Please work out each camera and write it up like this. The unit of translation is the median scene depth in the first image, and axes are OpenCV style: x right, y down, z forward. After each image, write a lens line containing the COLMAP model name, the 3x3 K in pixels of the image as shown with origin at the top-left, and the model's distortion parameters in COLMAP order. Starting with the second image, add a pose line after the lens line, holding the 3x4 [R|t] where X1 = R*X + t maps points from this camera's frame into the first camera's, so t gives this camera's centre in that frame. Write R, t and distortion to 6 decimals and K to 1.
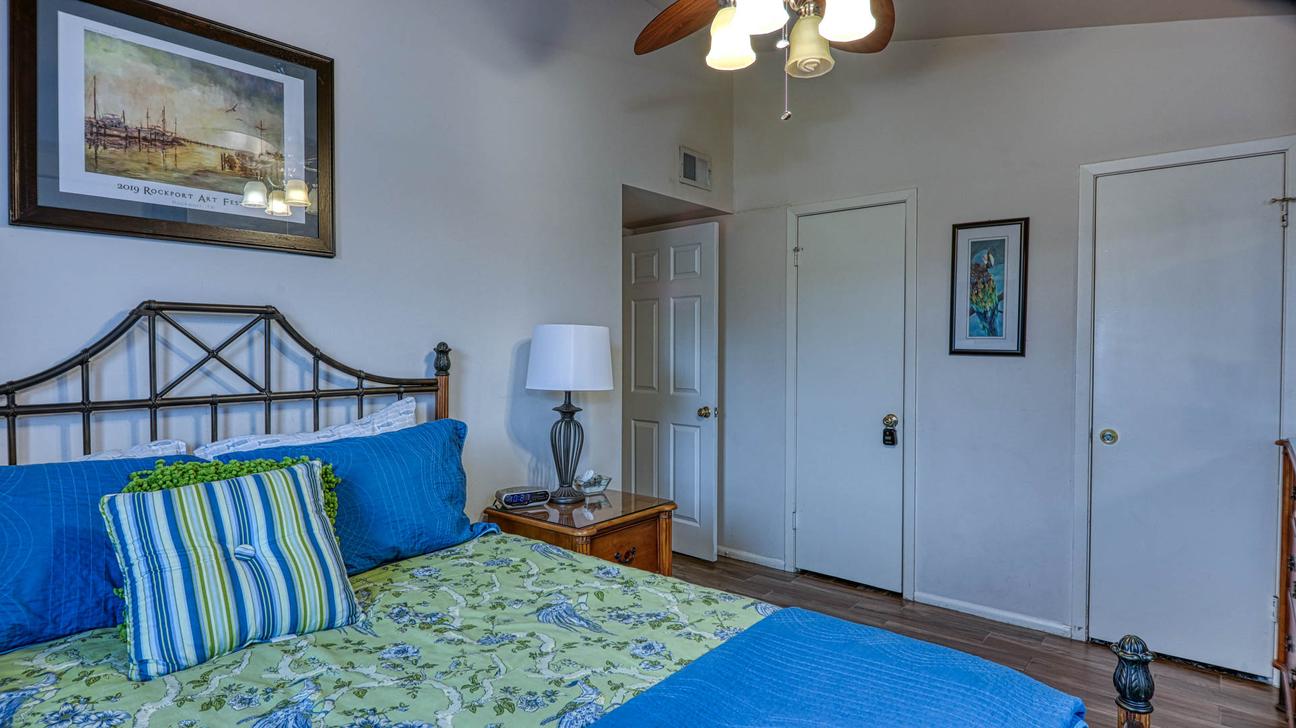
lens RADIAL K [[678.9, 0, 646.3], [0, 678.9, 362.9], [0, 0, 1]] dist [0.003377, -0.012006]
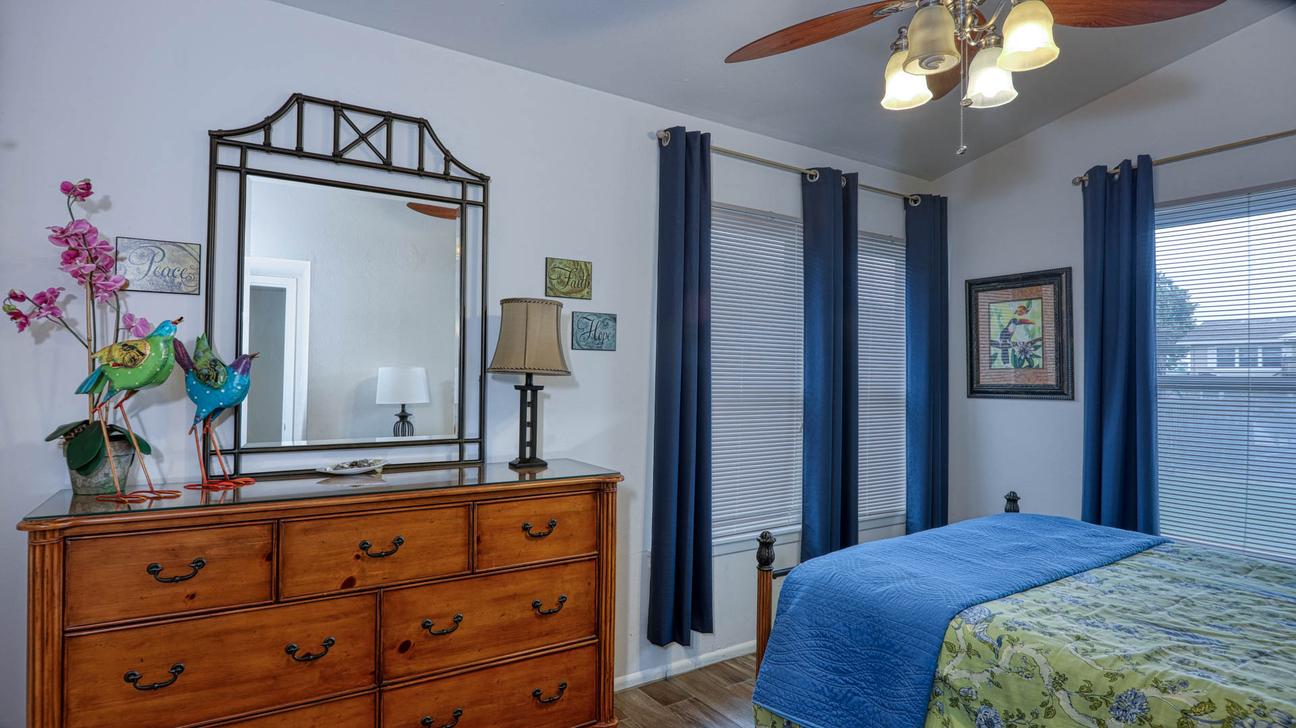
lens RADIAL K [[678.9, 0, 646.3], [0, 678.9, 362.9], [0, 0, 1]] dist [0.003377, -0.012006]
pose [[-0.959352, -0.006385, 0.282138, 0.305380], [-0.005489, 0.999977, 0.003968, -0.041849], [-0.282157, 0.002258, -0.959366, 1.751753]]
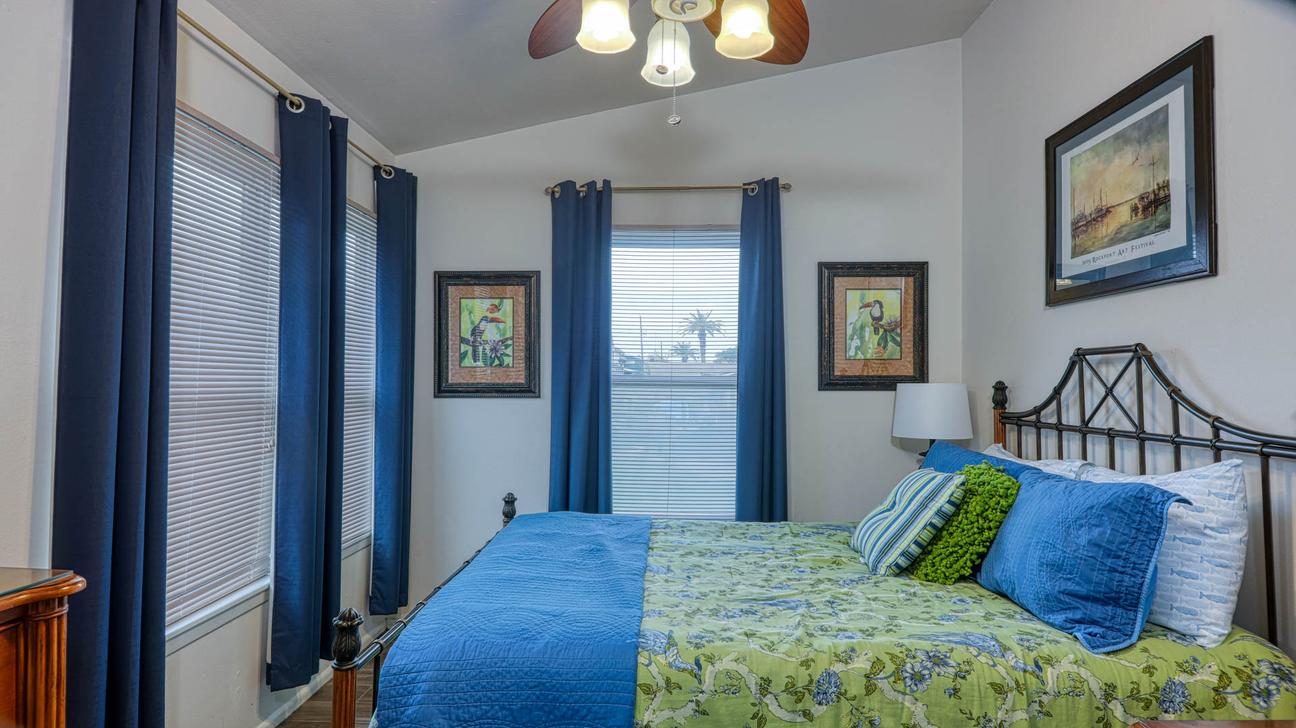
lens RADIAL K [[678.9, 0, 646.3], [0, 678.9, 362.9], [0, 0, 1]] dist [0.003377, -0.012006]
pose [[-0.783896, -0.024701, -0.620400, 0.647930], [-0.025453, 0.999647, -0.007641, -0.032685], [0.620370, 0.009801, -0.784248, 1.400065]]
